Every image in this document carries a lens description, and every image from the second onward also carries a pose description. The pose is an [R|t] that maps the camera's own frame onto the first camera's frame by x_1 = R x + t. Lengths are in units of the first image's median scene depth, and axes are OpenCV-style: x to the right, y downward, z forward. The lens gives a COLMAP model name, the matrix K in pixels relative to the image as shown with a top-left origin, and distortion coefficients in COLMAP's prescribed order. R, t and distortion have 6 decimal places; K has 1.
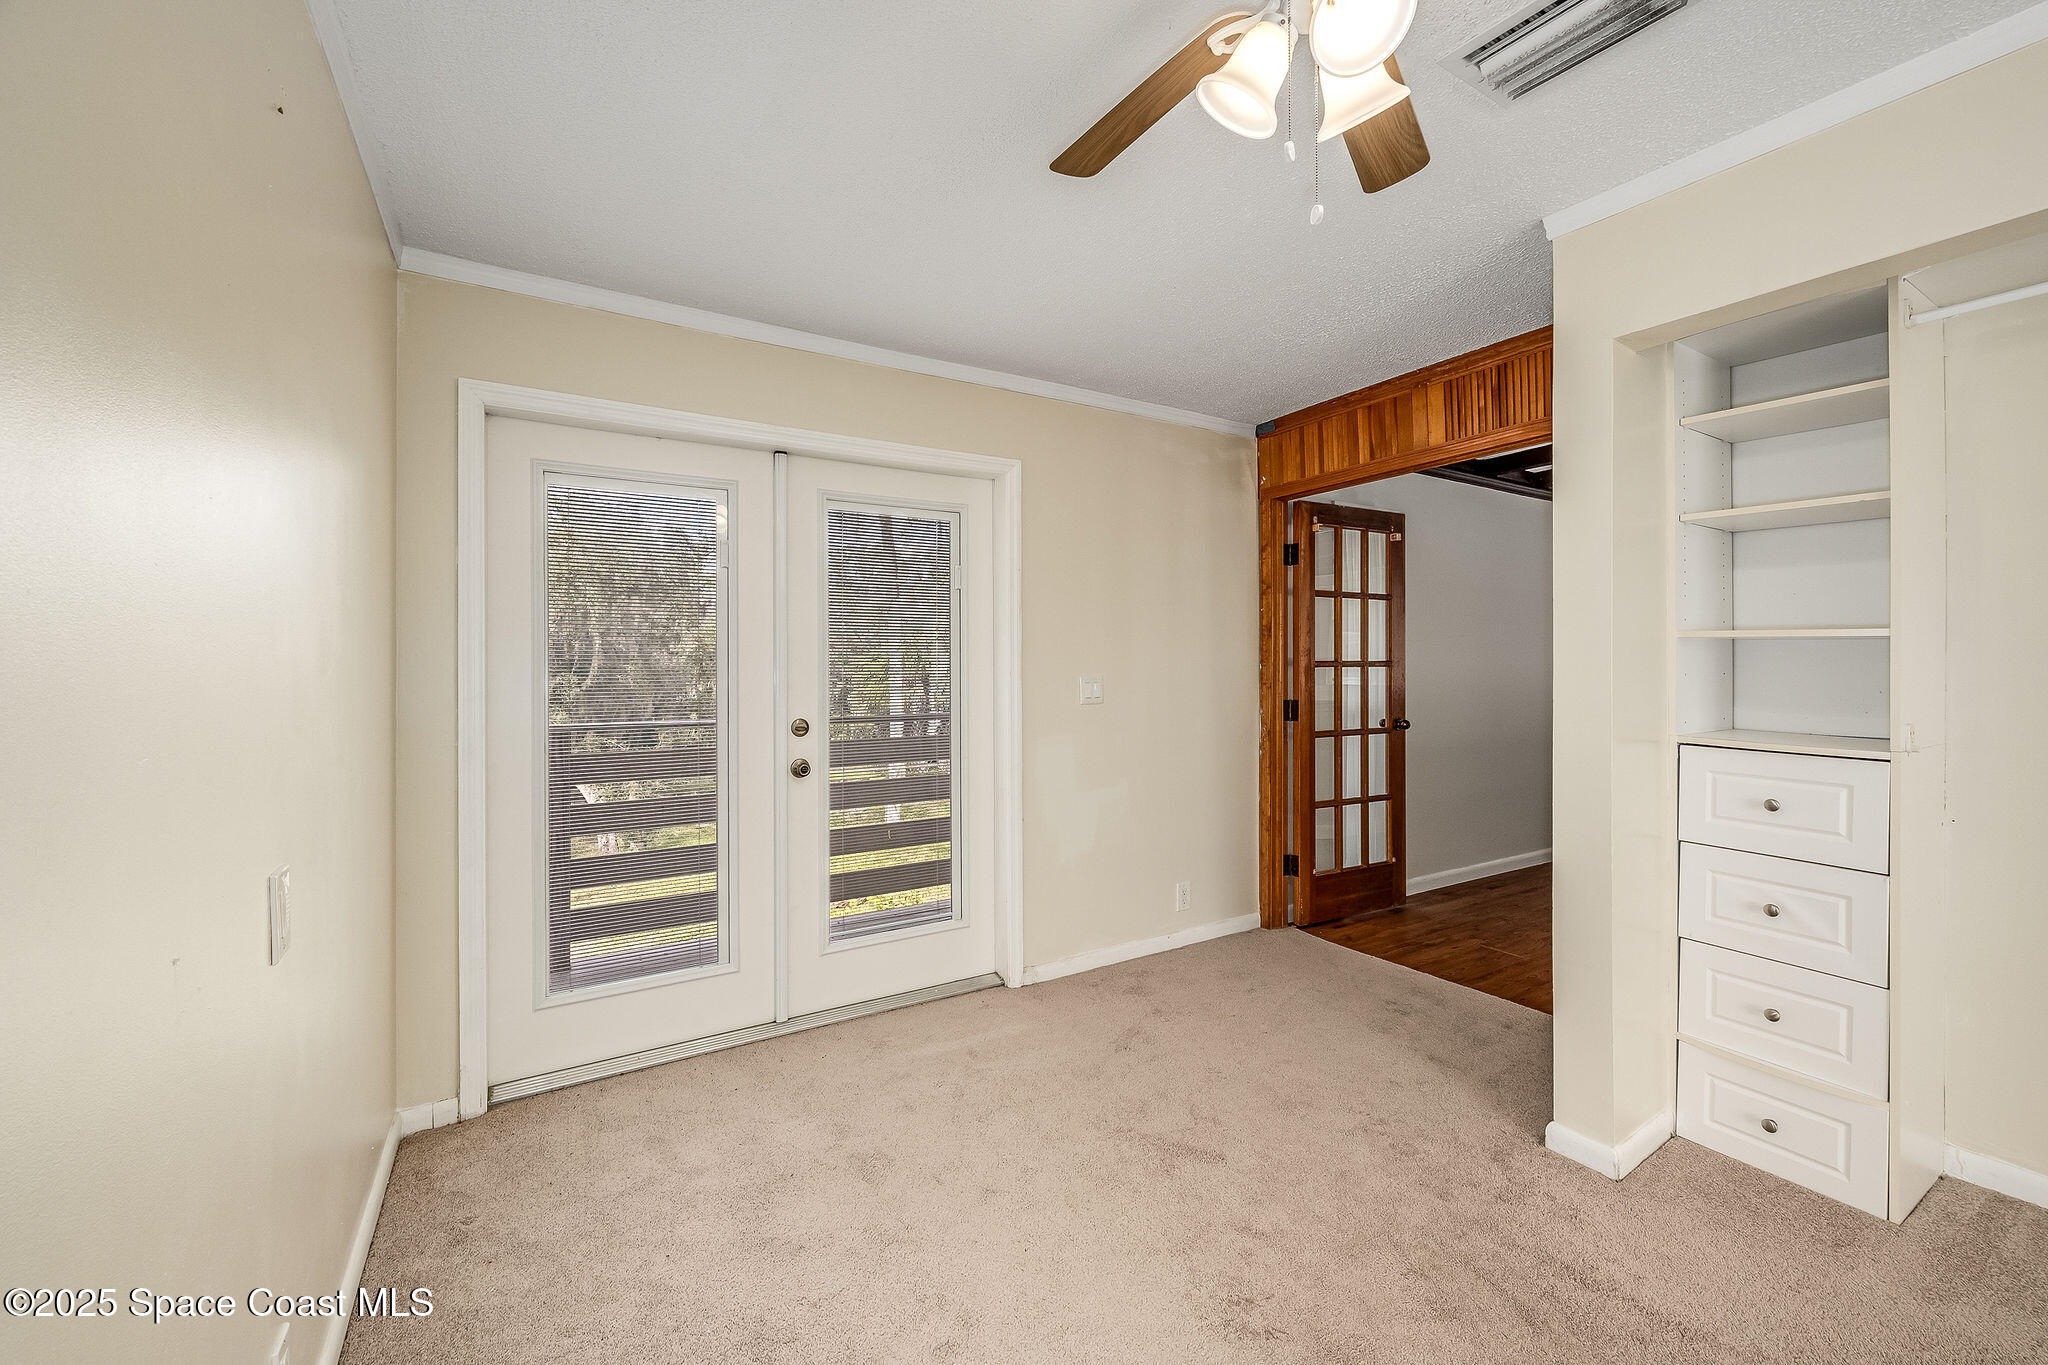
lens RADIAL K [[813.5, 0, 1018.3], [0, 813.5, 666.4], [0, 0, 1]] dist [-0.001891, 0.000208]
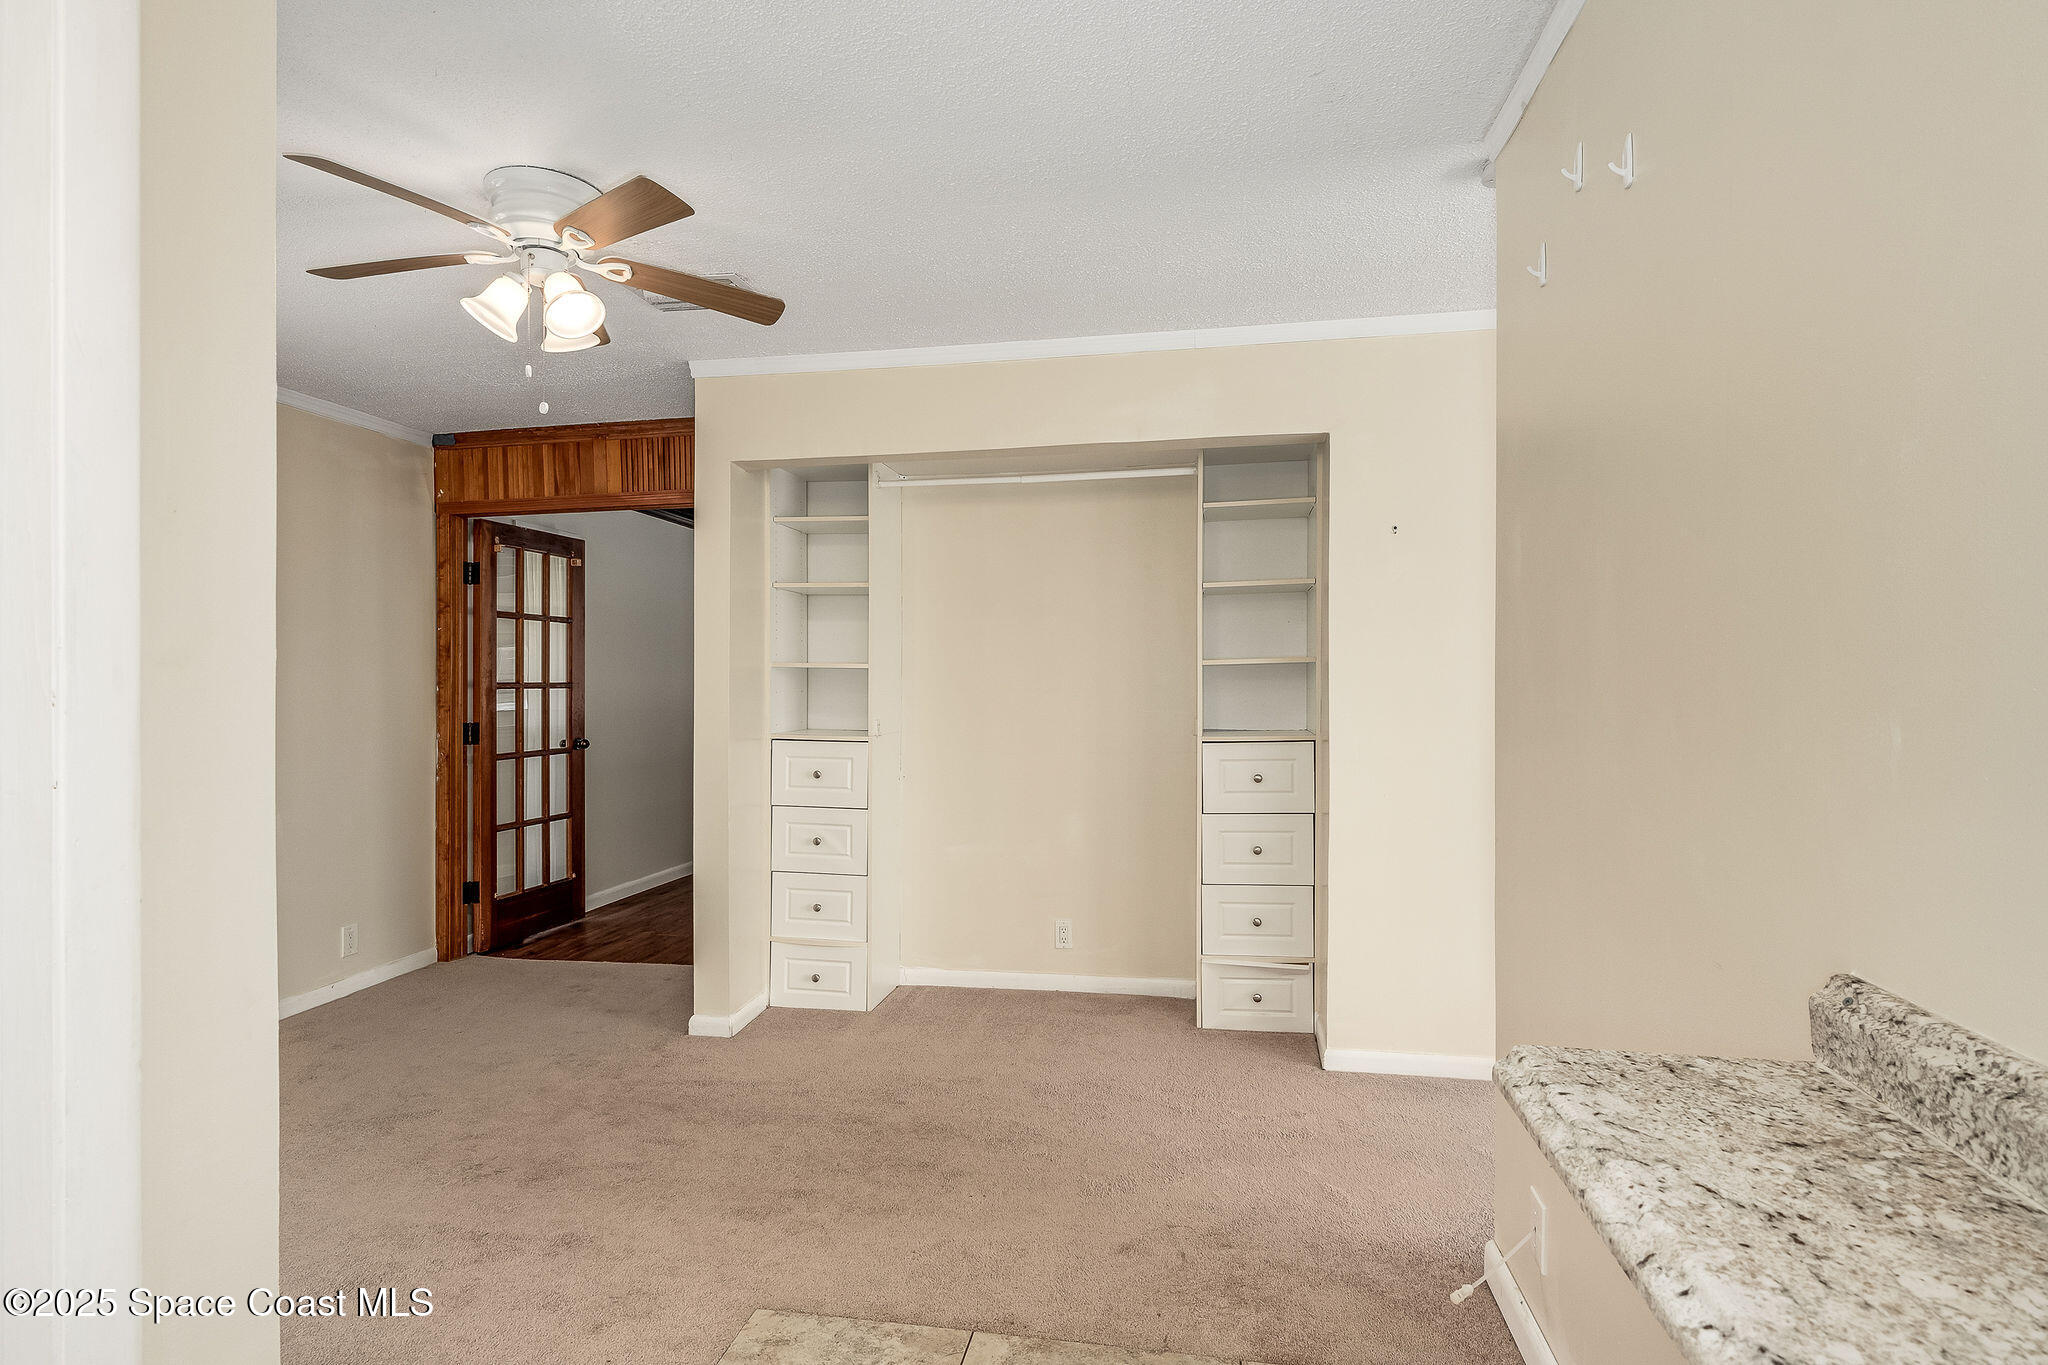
lens RADIAL K [[1052.4, 0, 1022.3], [0, 1052.4, 665.5], [0, 0, 1]] dist [-0.001408, -0.000657]
pose [[0.663531, 0.010776, 0.748071, -0.169984], [0.005329, 0.999803, -0.019129, 0.000302], [-0.748130, 0.016679, 0.663343, -0.330761]]
